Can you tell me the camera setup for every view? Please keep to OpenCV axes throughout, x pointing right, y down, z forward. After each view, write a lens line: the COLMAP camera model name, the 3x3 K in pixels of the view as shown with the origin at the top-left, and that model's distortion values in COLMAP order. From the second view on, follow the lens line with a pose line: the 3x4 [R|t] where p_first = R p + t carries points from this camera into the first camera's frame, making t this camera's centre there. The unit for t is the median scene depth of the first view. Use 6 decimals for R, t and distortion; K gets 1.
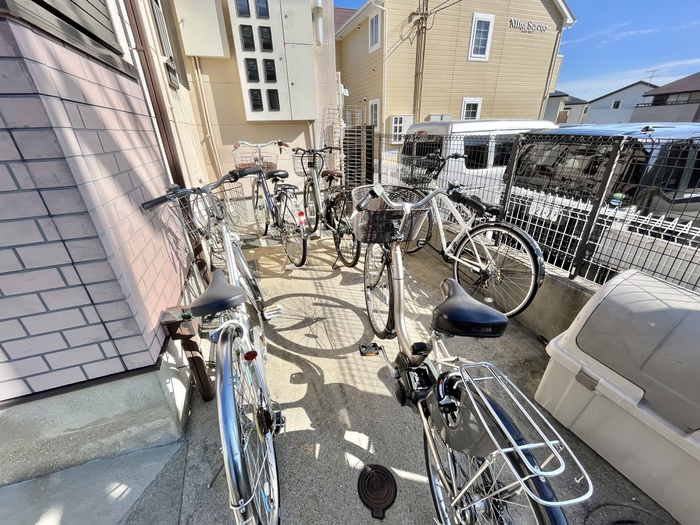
lens RADIAL K [[283.4, 0, 348.2], [0, 283.4, 261.5], [0, 0, 1]] dist [-0.001856, -0.000659]
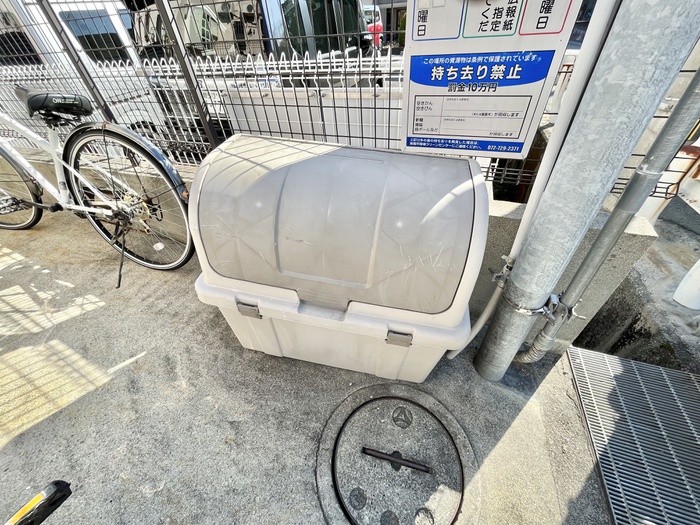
lens RADIAL K [[283.4, 0, 348.2], [0, 283.4, 261.5], [0, 0, 1]] dist [-0.001856, -0.000659]
pose [[0.644355, -0.520928, 0.559858, 0.274064], [0.370932, 0.853117, 0.366879, 0.060725], [-0.668742, -0.028731, 0.742939, 0.127141]]
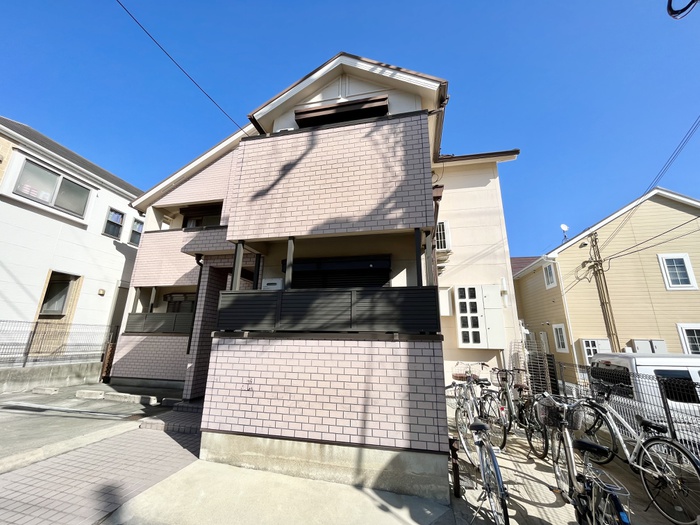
lens RADIAL K [[283.4, 0, 348.2], [0, 283.4, 261.5], [0, 0, 1]] dist [-0.001856, -0.000659]
pose [[0.845037, -0.097131, -0.525811, 0.022260], [-0.264060, 0.779280, -0.568327, 0.263995], [0.464956, 0.619103, 0.632872, -0.781153]]
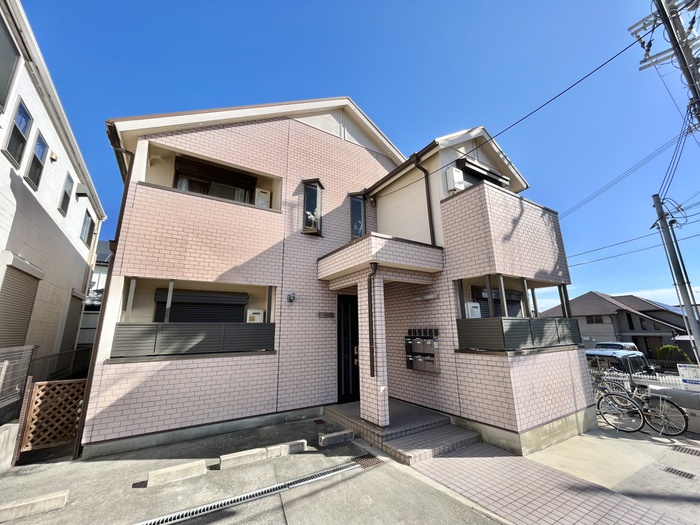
lens RADIAL K [[283.4, 0, 348.2], [0, 283.4, 261.5], [0, 0, 1]] dist [-0.001856, -0.000659]
pose [[0.976449, 0.065878, 0.205444, -2.315000], [0.078322, 0.779043, -0.622059, 0.443392], [-0.201030, 0.623500, 0.755536, -1.329376]]
